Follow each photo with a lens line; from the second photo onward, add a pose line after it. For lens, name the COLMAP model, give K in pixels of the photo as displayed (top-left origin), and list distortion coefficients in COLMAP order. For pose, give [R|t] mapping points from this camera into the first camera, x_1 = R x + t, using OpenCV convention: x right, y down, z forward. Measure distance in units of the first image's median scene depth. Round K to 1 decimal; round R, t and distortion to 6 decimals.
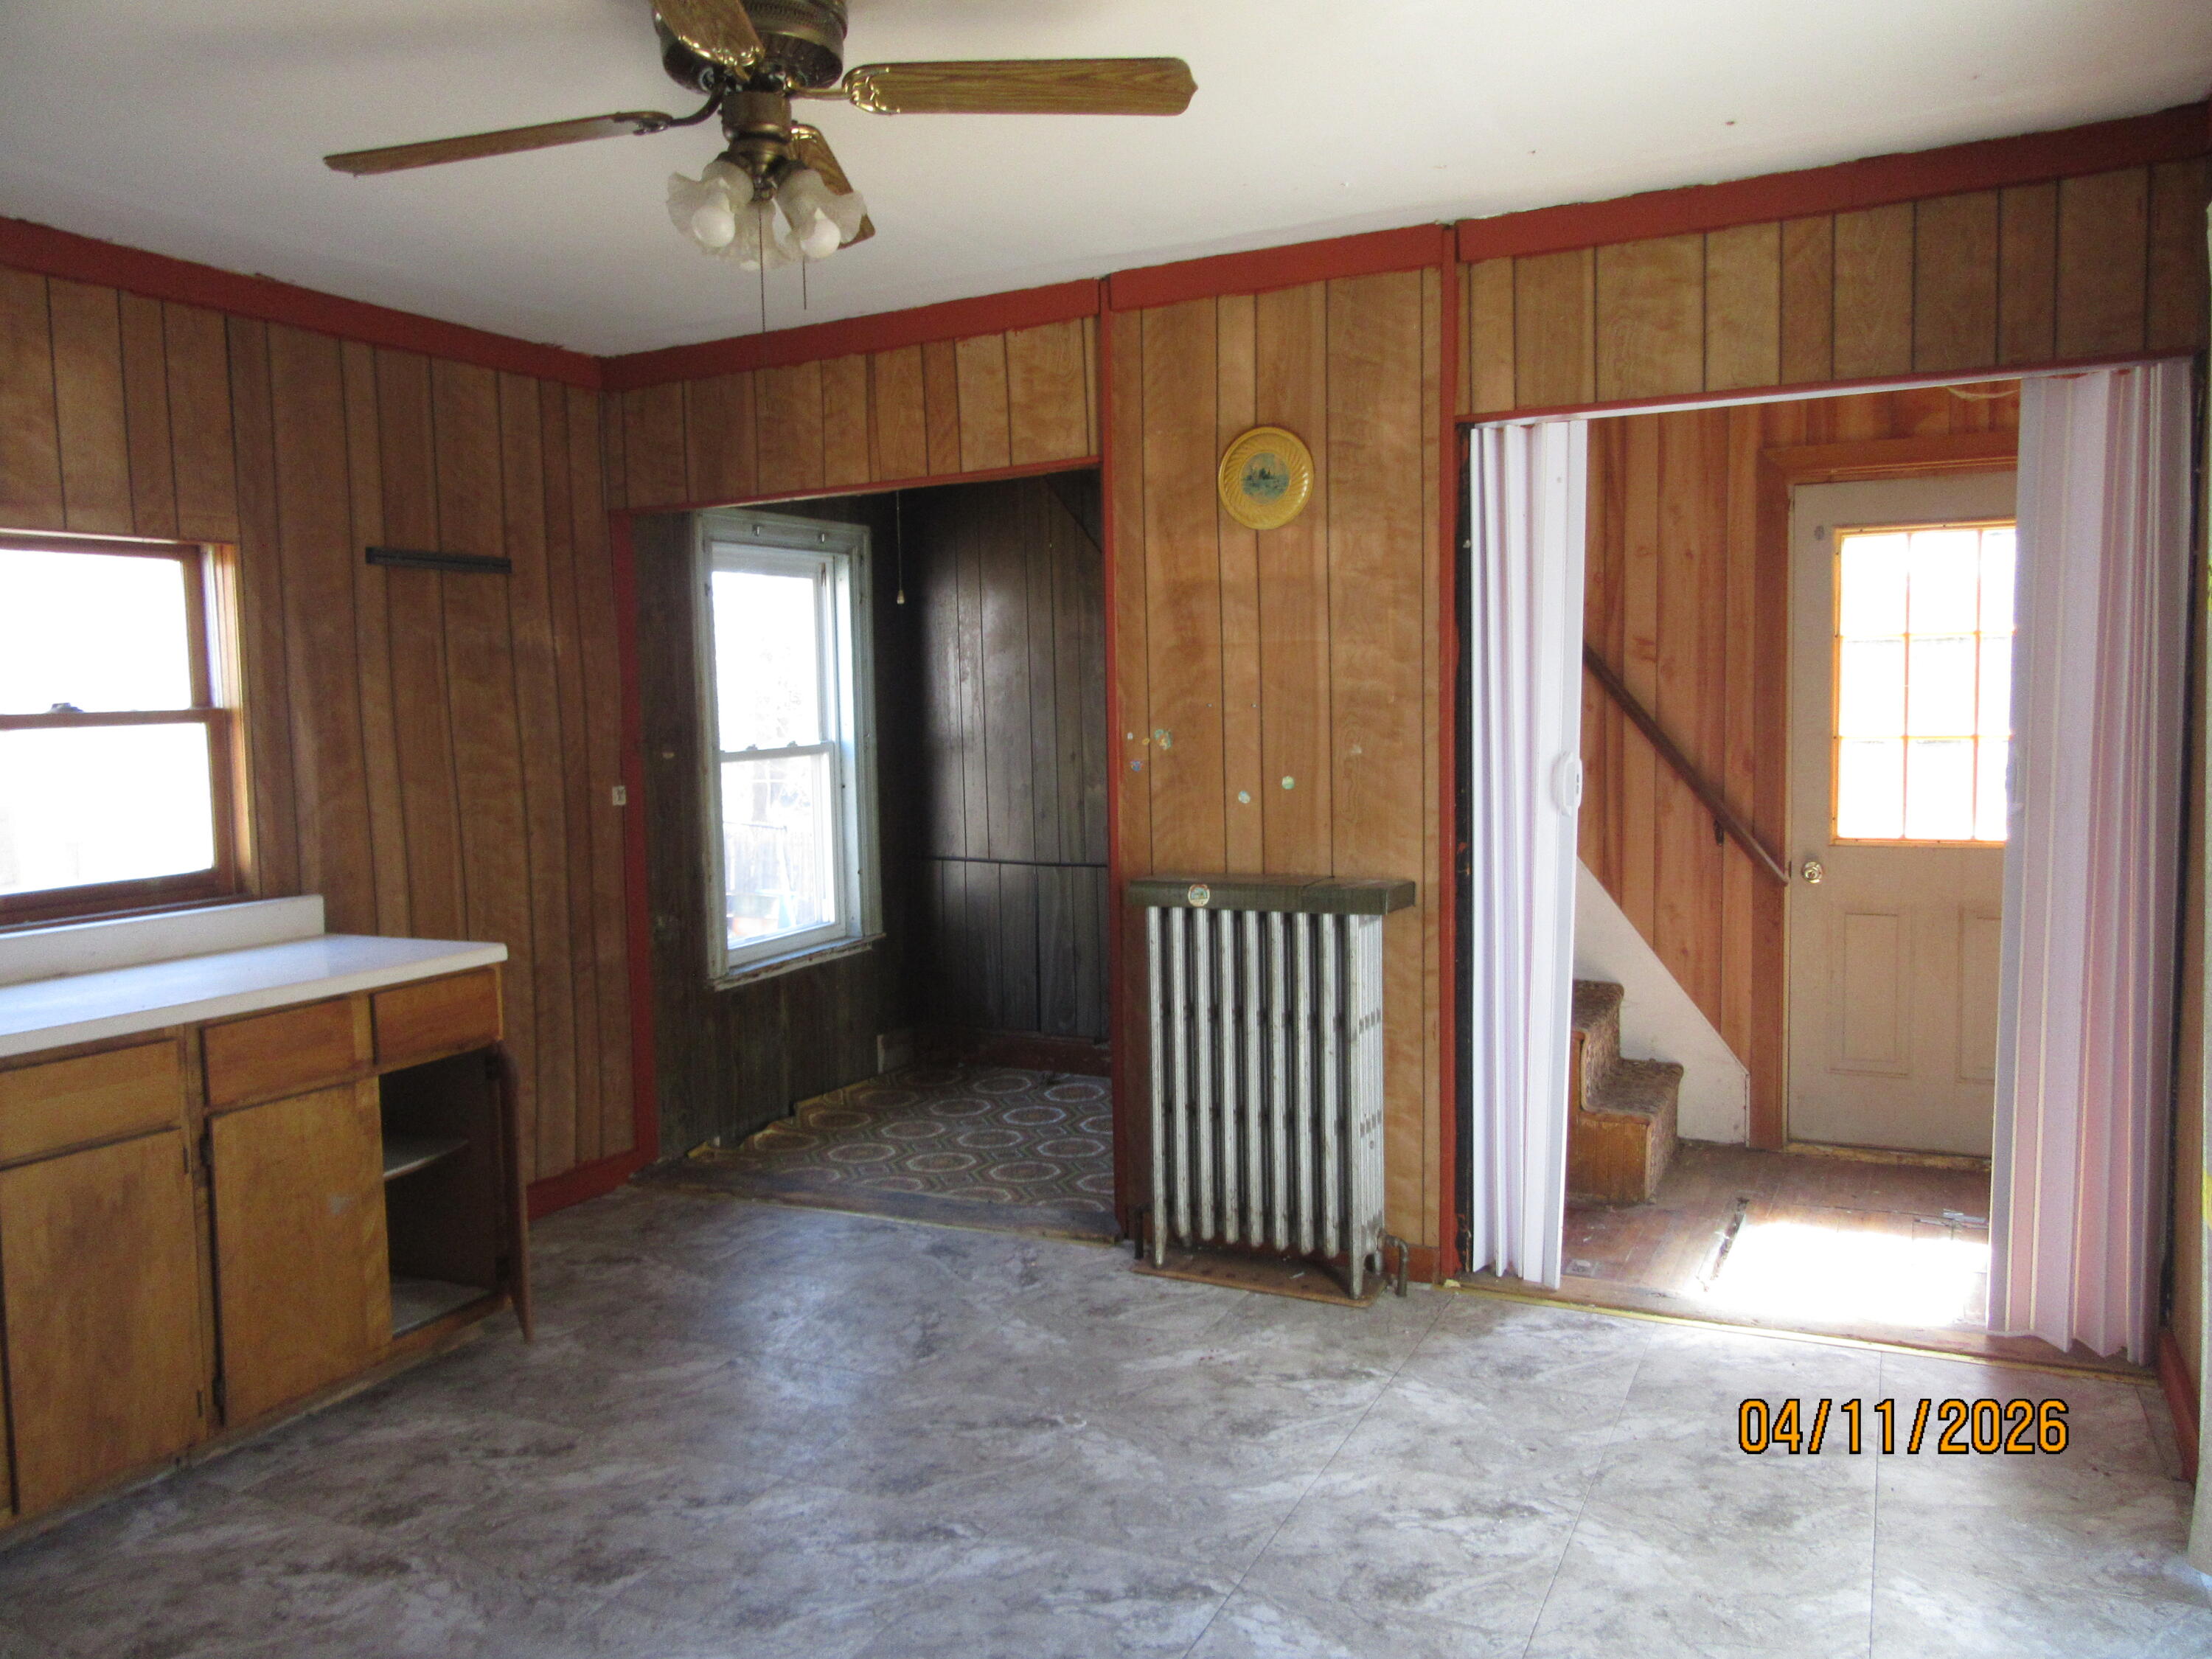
lens RADIAL K [[1628.5, 0, 1106.0], [0, 1628.5, 829.5], [0, 0, 1]] dist [-0.005089, -0.001293]
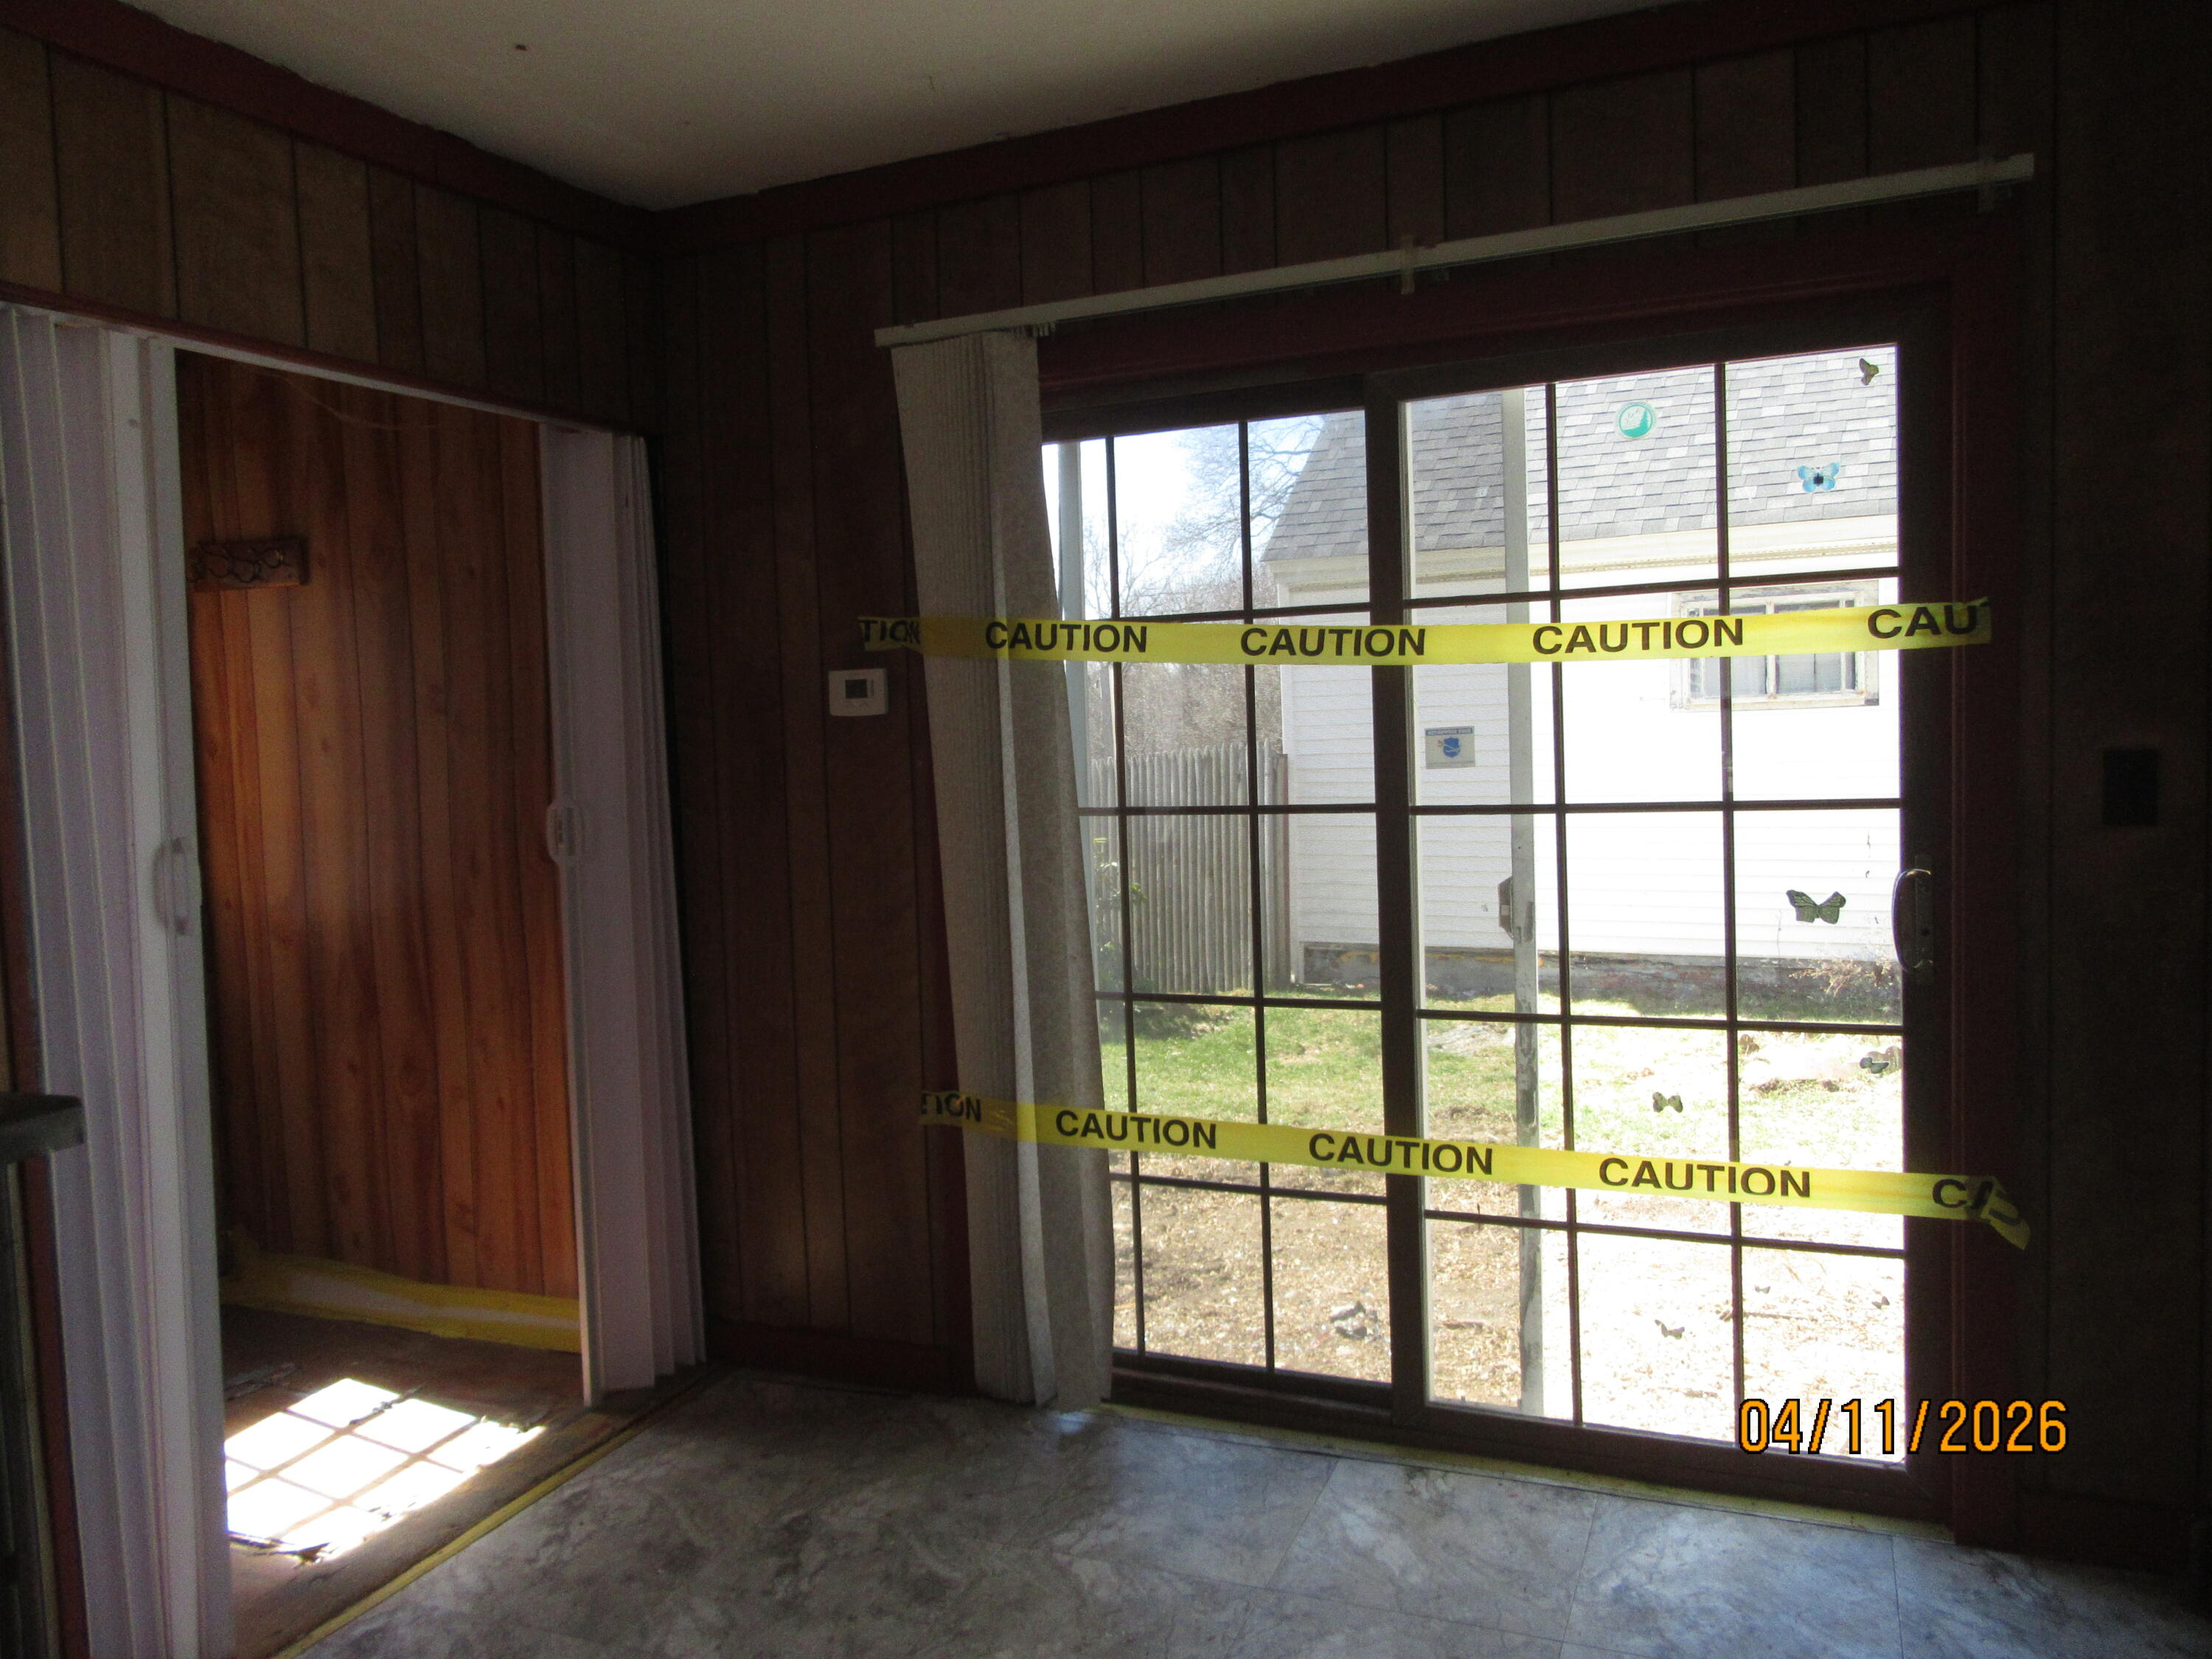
lens RADIAL K [[1628.5, 0, 1106.0], [0, 1628.5, 829.5], [0, 0, 1]] dist [-0.005089, -0.001293]
pose [[-0.056853, -0.044245, 0.997402, -0.427268], [0.118512, 0.991655, 0.050746, -0.043943], [-0.991324, 0.121089, -0.051135, 0.717855]]
